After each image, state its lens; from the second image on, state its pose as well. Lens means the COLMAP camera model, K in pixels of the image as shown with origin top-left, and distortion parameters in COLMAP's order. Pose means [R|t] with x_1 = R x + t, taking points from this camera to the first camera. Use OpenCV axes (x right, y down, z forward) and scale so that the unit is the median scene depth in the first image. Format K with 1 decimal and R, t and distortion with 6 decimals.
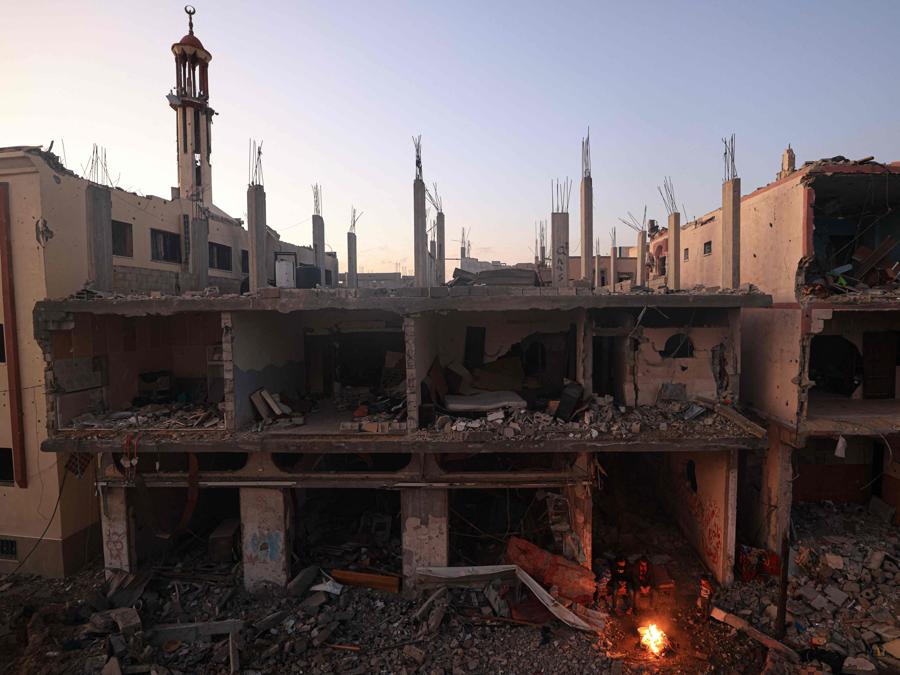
lens RADIAL K [[1154.1, 0, 492.6], [0, 1154.1, 337.4], [0, 0, 1]] dist [-0.000435, 0.001190]
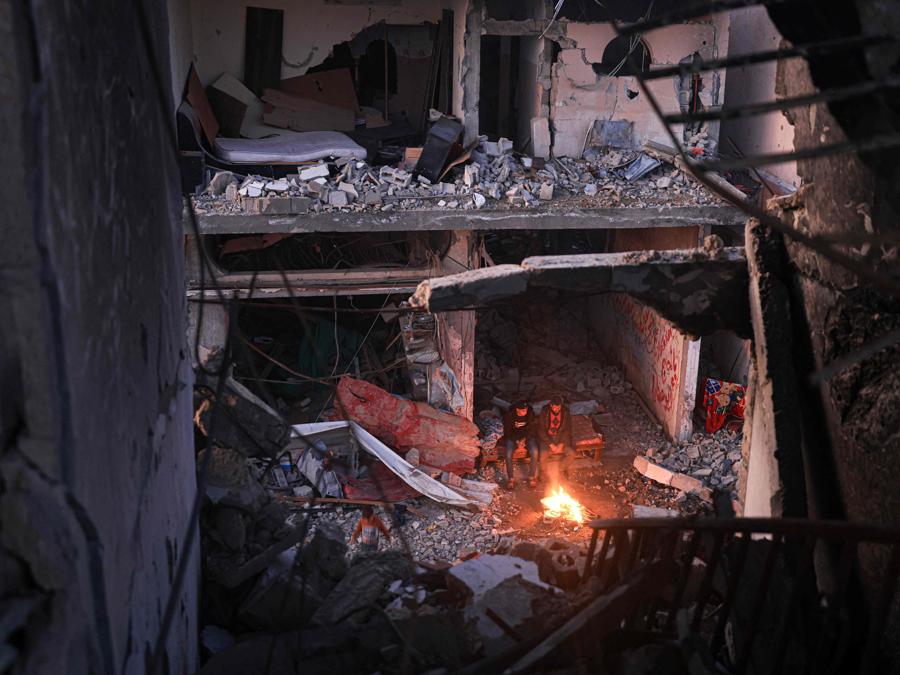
lens RADIAL K [[1154.1, 0, 492.6], [0, 1154.1, 337.4], [0, 0, 1]] dist [-0.000435, 0.001190]
pose [[0.993286, -0.009547, 0.115291, 0.024710], [-0.017939, 0.971822, 0.235033, 0.010070], [-0.114286, -0.235523, 0.965126, 0.405509]]
